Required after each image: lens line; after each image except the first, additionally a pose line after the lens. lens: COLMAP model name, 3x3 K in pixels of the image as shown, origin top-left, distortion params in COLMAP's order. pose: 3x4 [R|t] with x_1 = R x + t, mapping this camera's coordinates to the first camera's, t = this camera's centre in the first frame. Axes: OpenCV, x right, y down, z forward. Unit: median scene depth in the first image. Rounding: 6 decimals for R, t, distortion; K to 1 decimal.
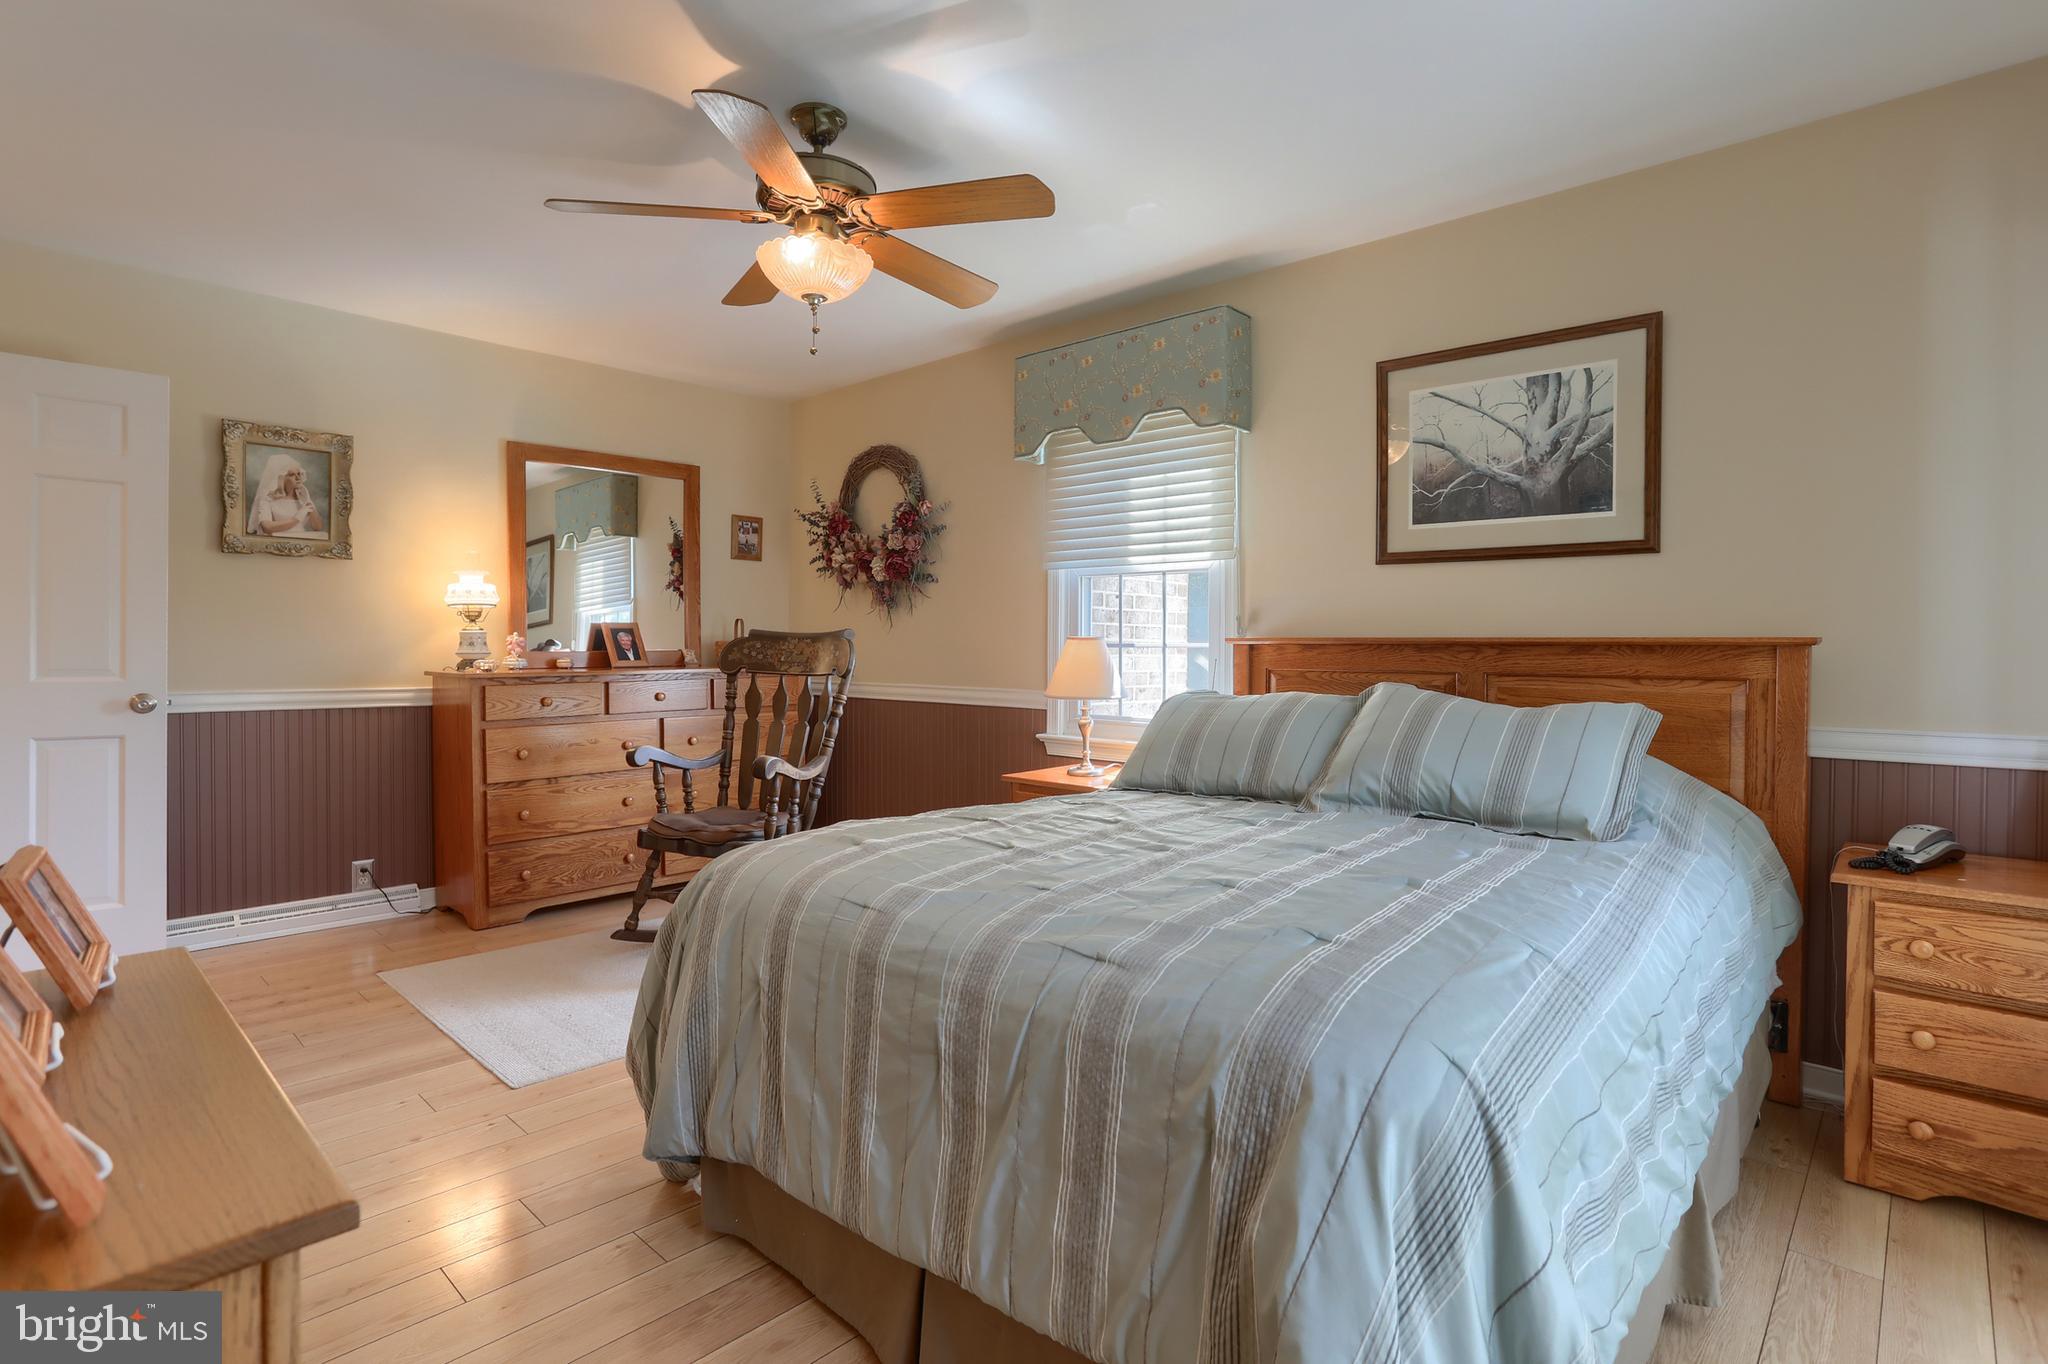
lens RADIAL K [[1027.1, 0, 1031.7], [0, 1027.1, 656.0], [0, 0, 1]] dist [-0.062666, 0.039034]
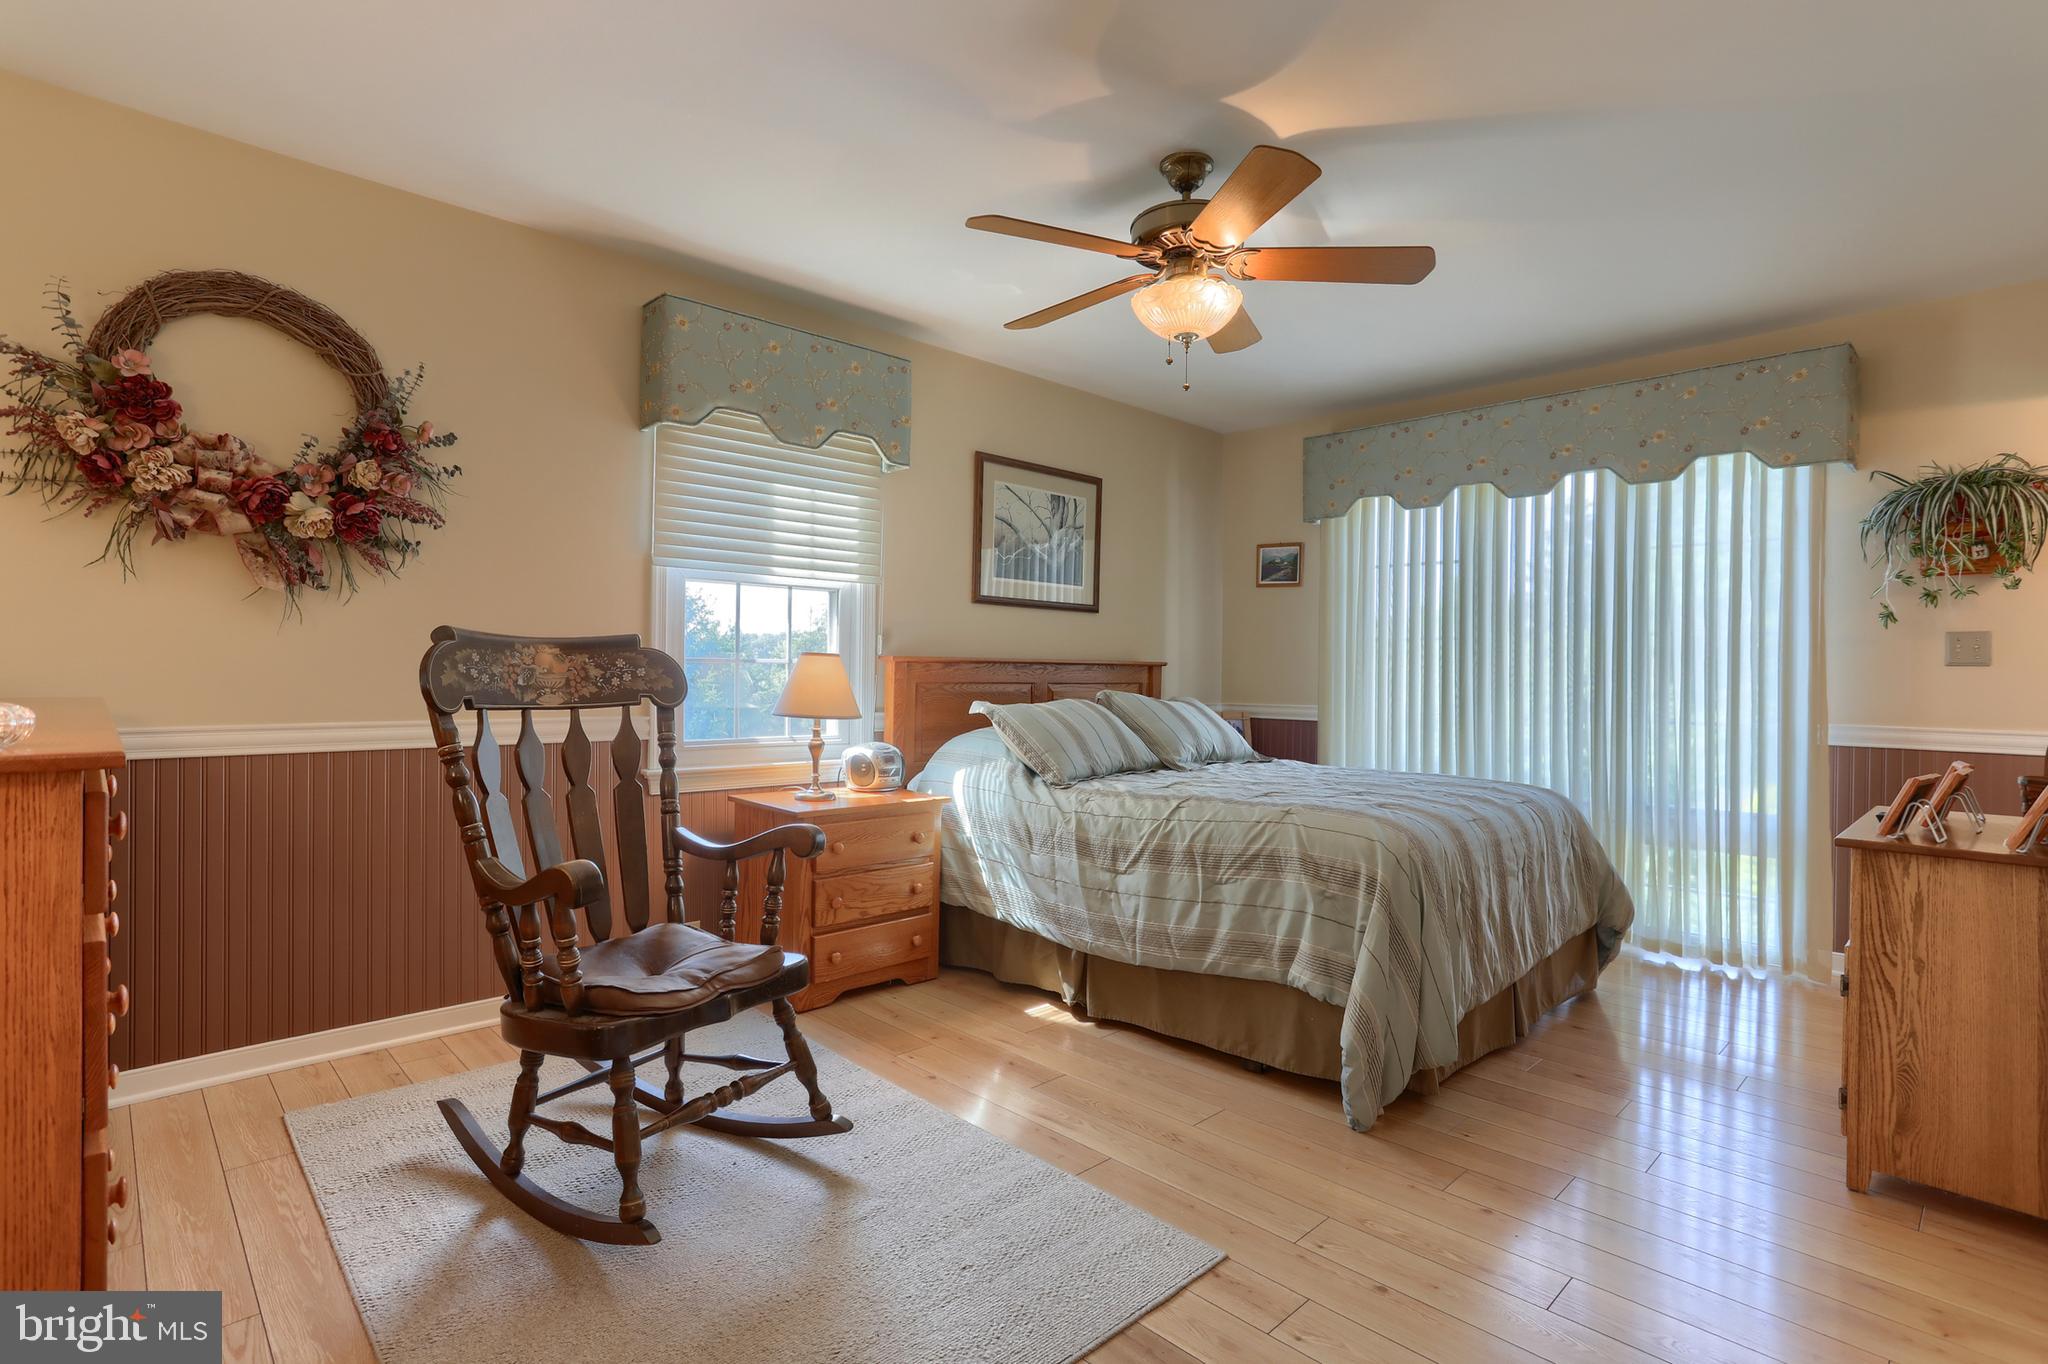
lens RADIAL K [[1027.1, 0, 1031.7], [0, 1027.1, 656.0], [0, 0, 1]] dist [-0.062666, 0.039034]
pose [[0.034183, 0.007182, 0.999390, -0.998739], [-0.003780, 0.999968, -0.007057, -0.011684], [-0.999408, -0.003536, 0.034209, 0.884600]]
